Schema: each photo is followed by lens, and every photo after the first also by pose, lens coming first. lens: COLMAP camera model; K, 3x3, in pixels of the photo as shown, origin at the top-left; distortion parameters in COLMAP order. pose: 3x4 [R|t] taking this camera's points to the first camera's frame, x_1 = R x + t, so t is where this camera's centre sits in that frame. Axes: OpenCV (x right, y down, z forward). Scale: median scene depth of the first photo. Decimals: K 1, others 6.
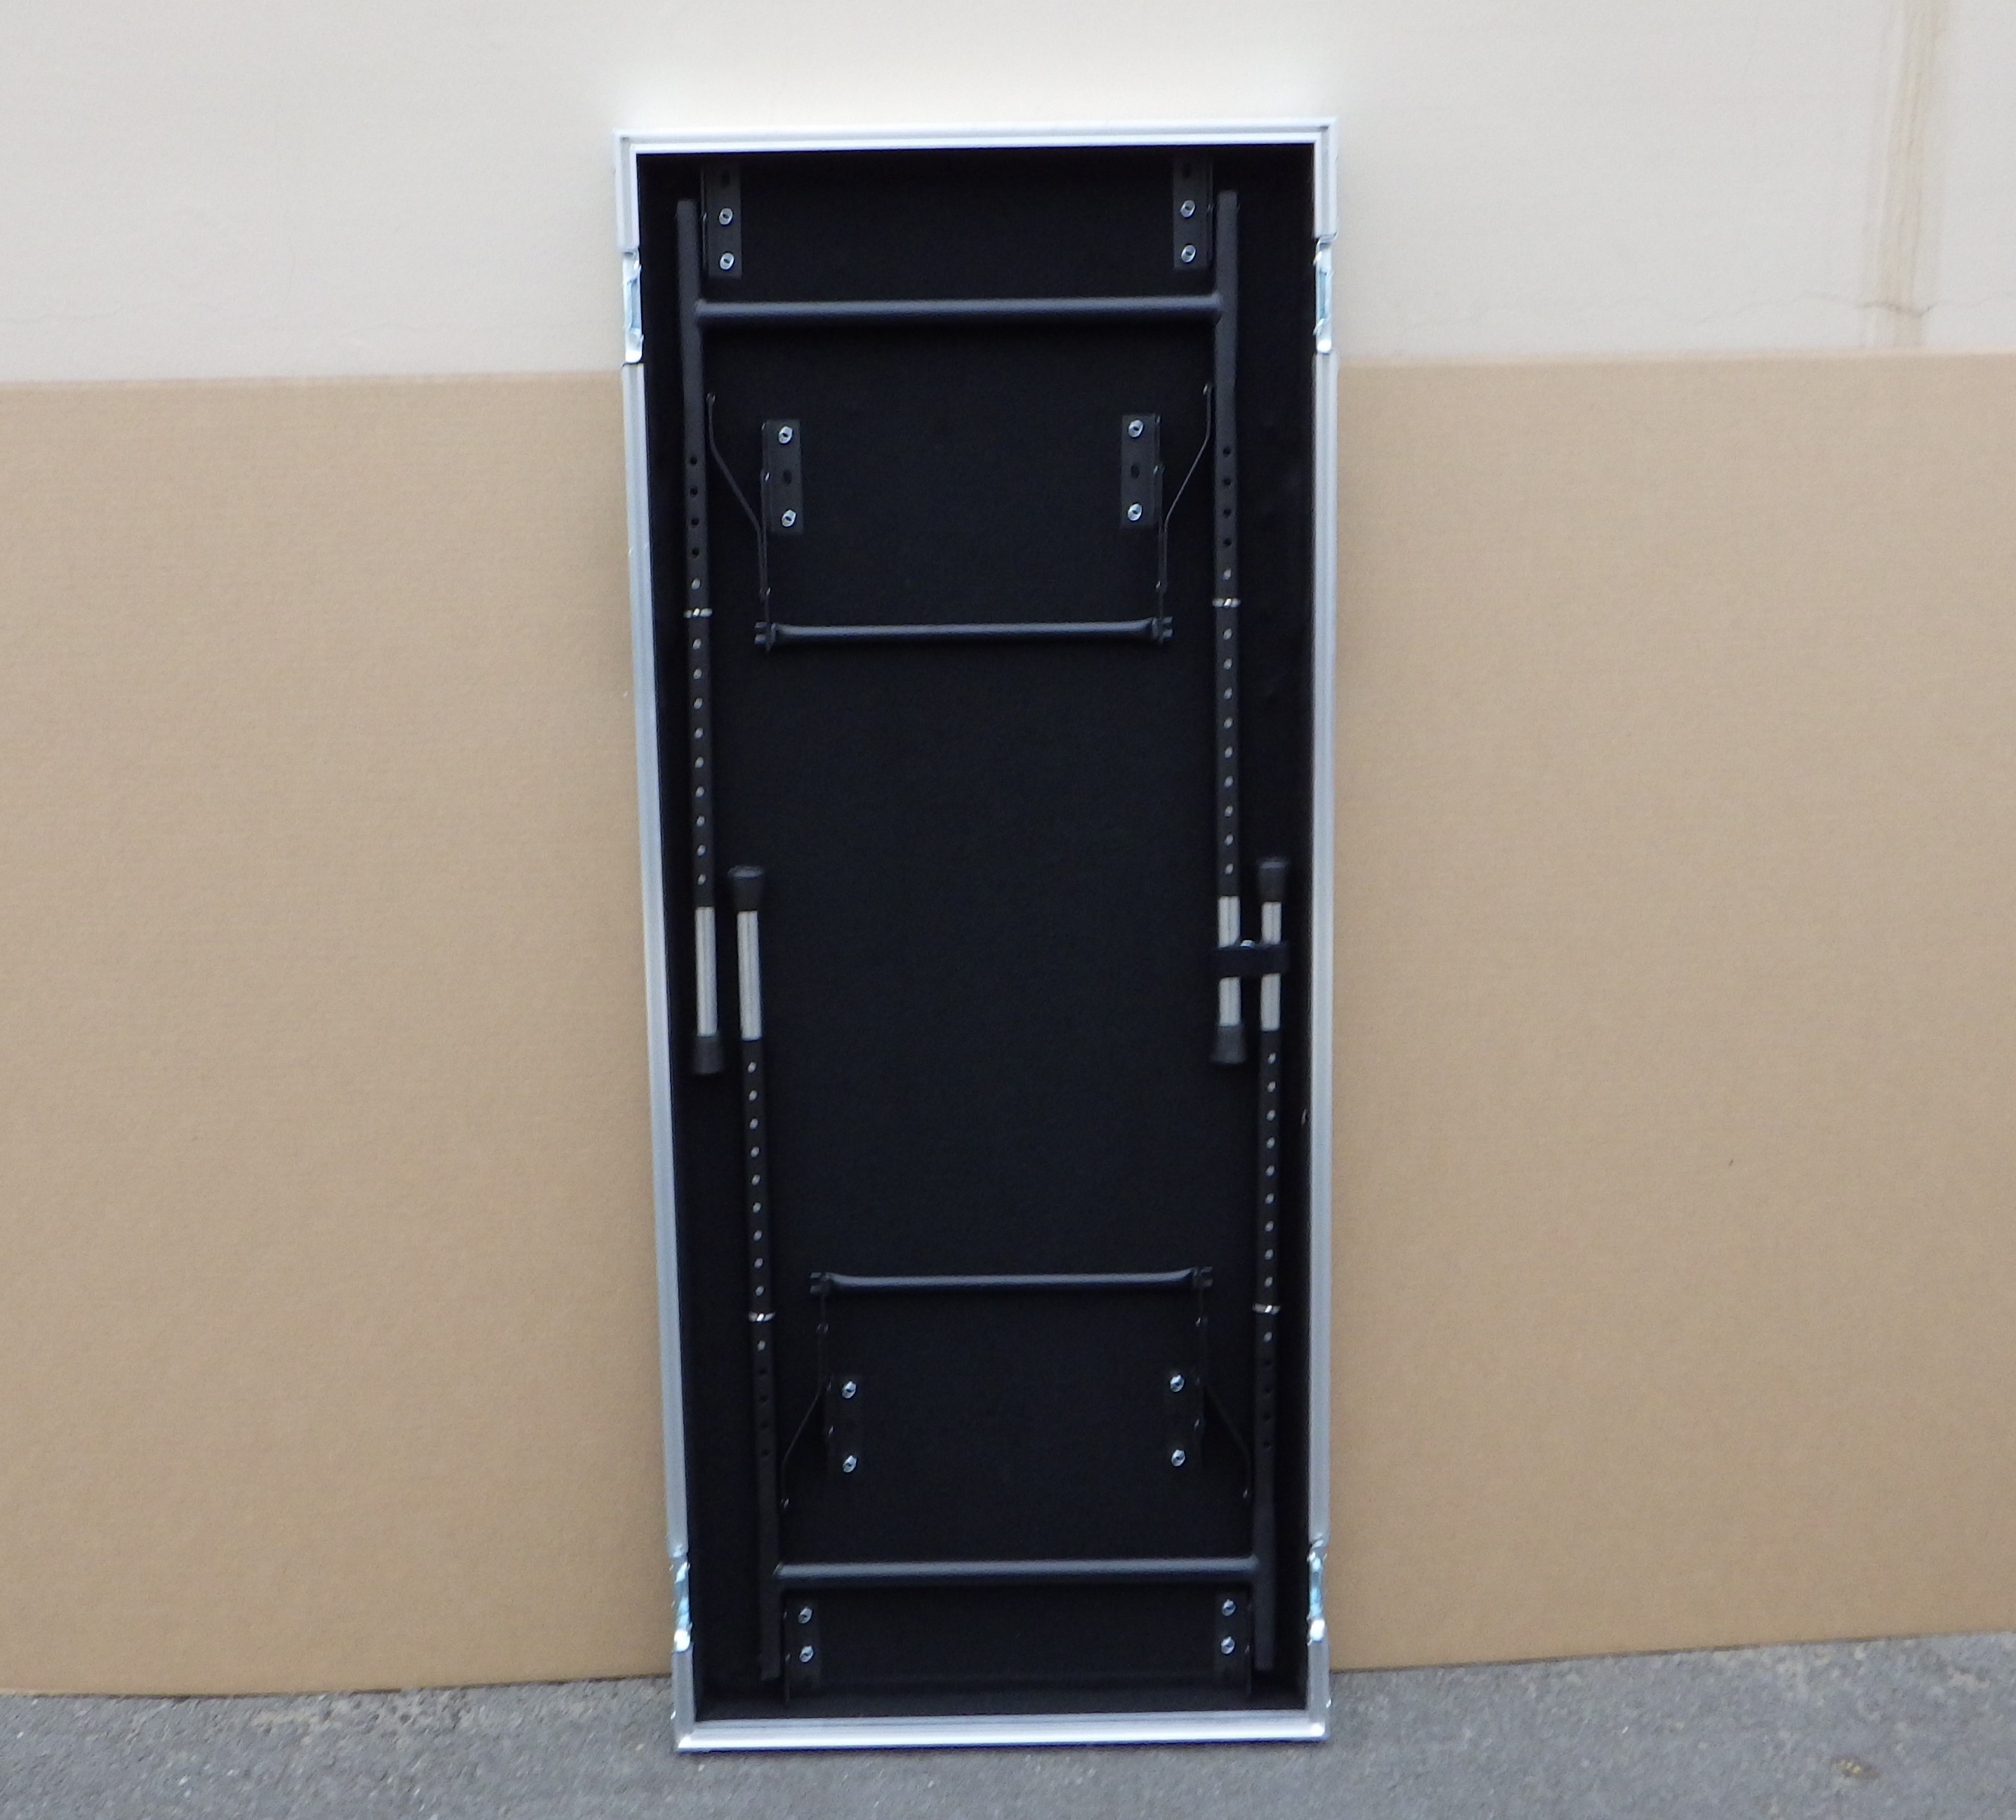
lens RADIAL K [[2503.2, 0, 1016.1], [0, 2503.2, 846.4], [0, 0, 1]] dist [0.001938, 0.000403]
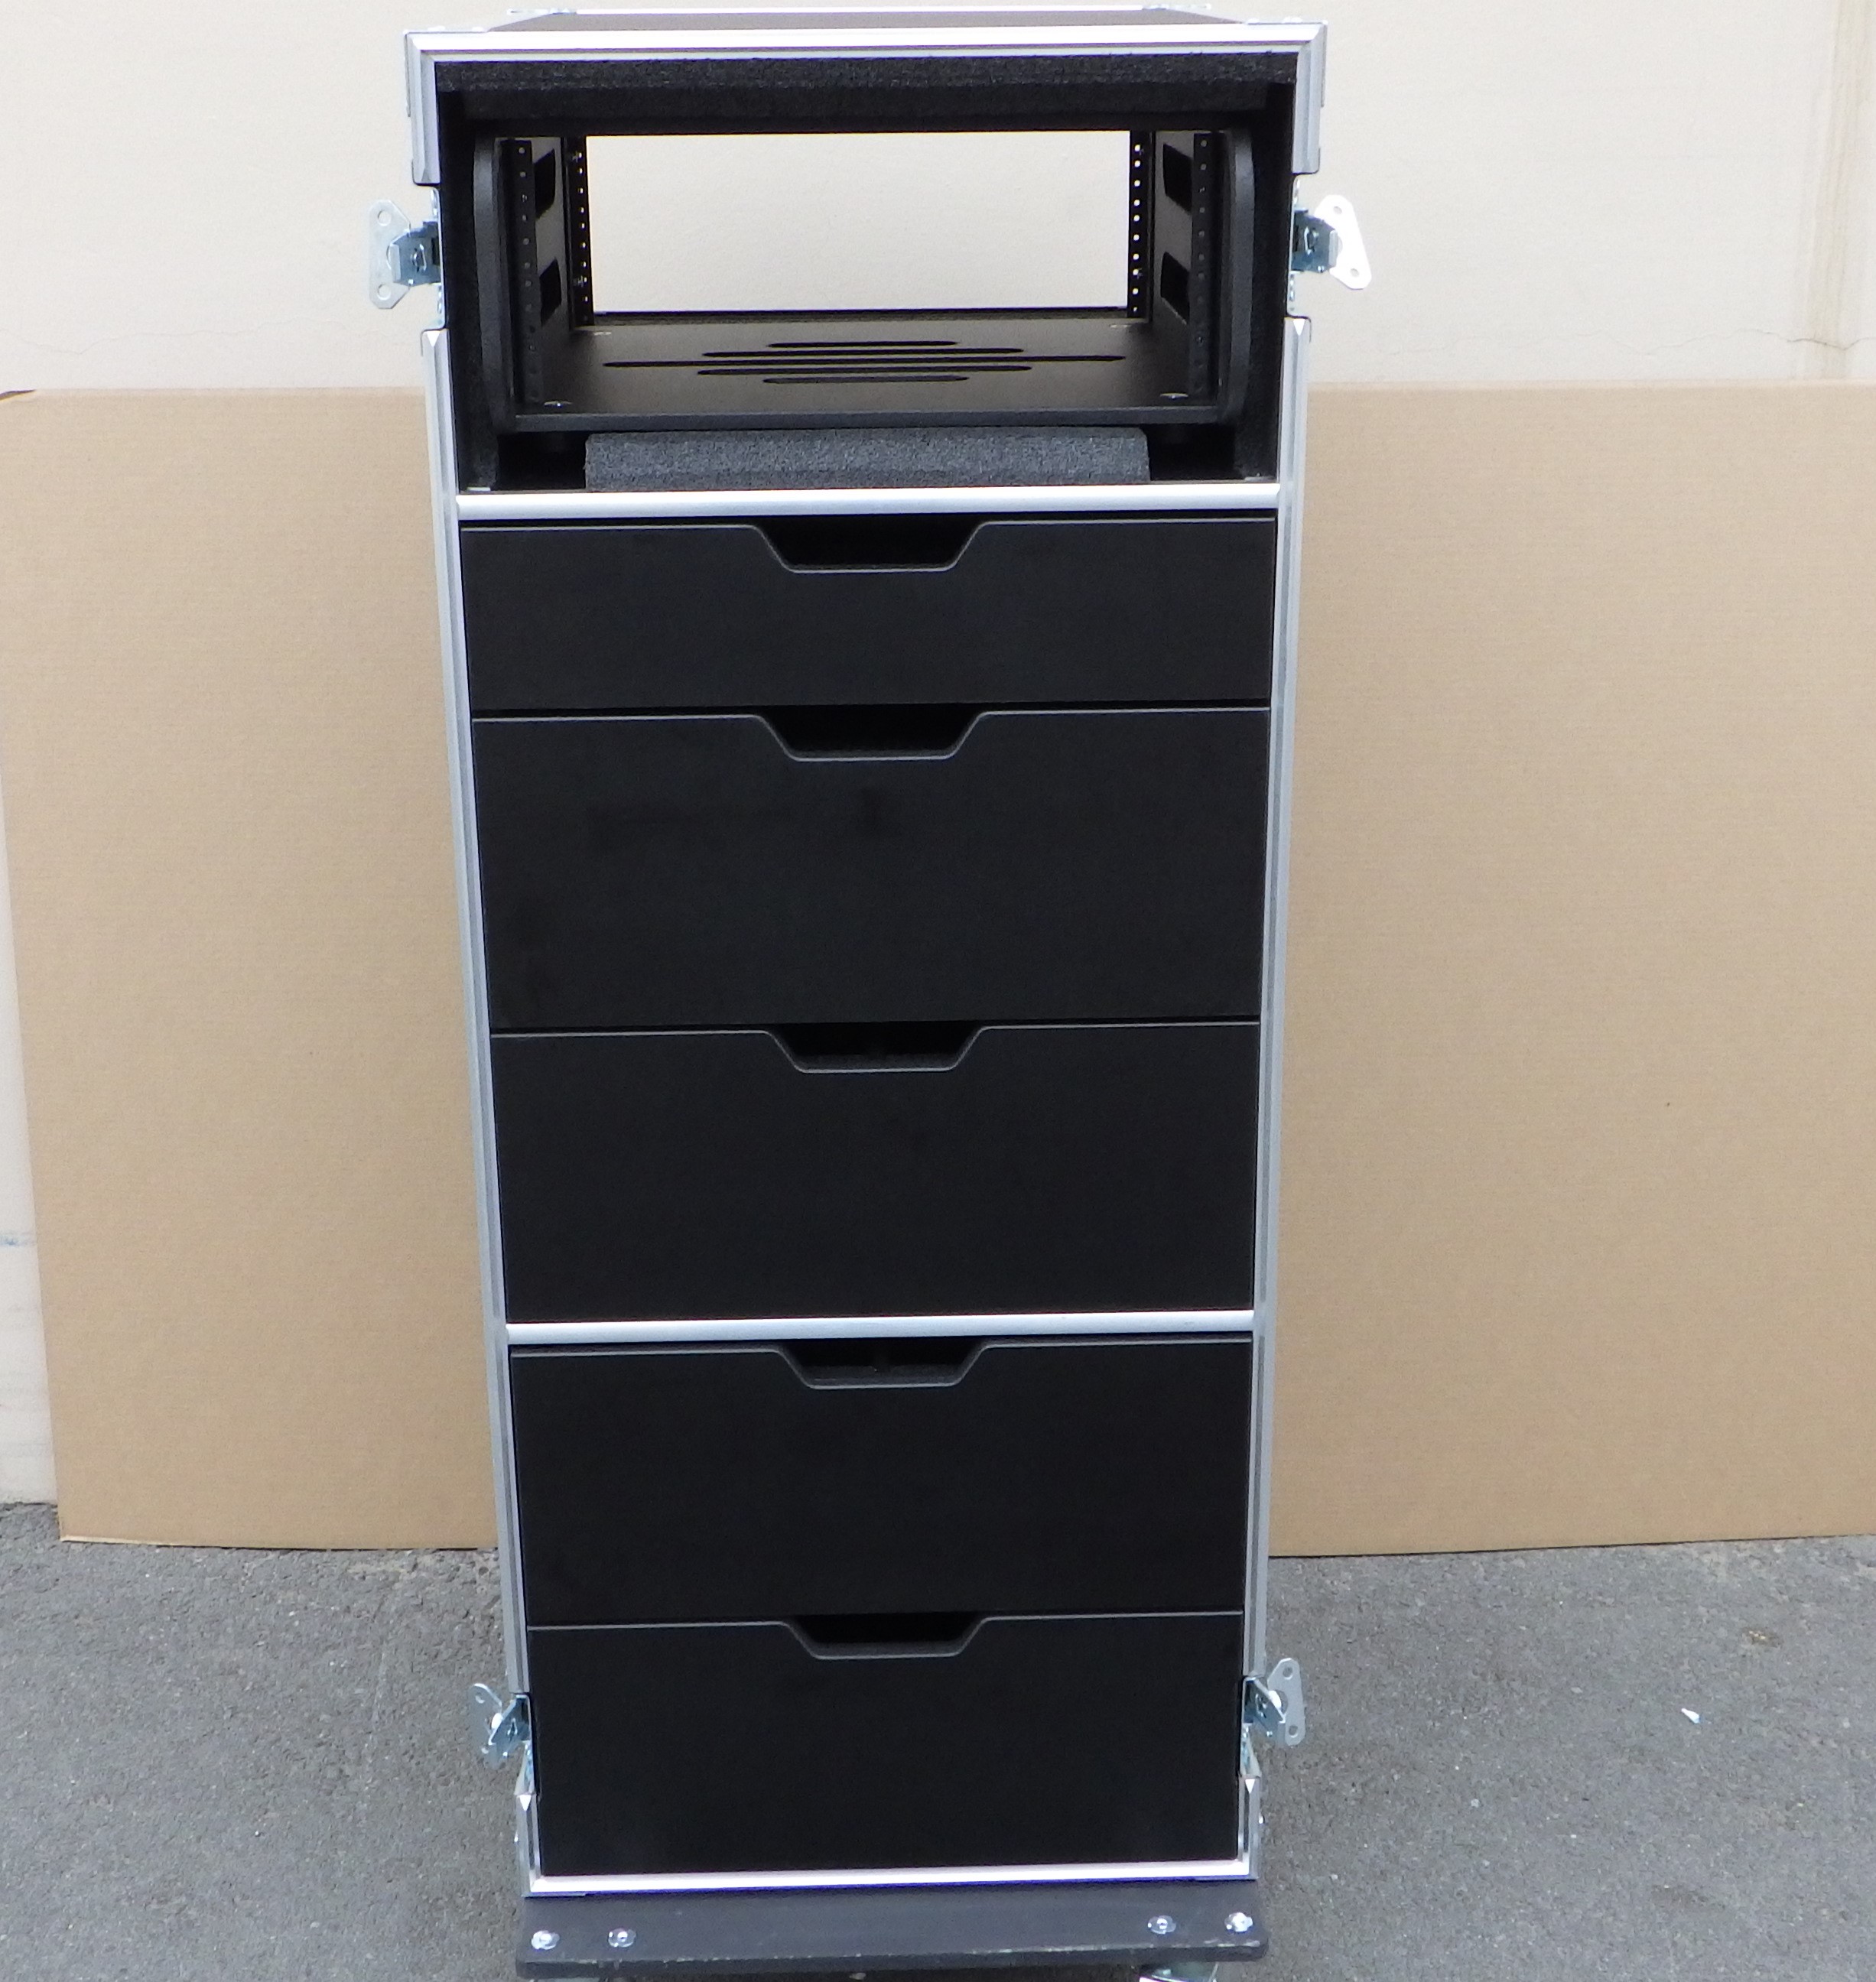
lens RADIAL K [[2772.4, 0, 1009.9], [0, 2772.4, 929.6], [0, 0, 1]] dist [-0.007498, 0.025605]
pose [[0.999663, 0.017401, -0.019249, 0.013871], [-0.017037, 0.999676, 0.018916, 0.029922], [0.019572, -0.018582, 0.999636, -0.245752]]
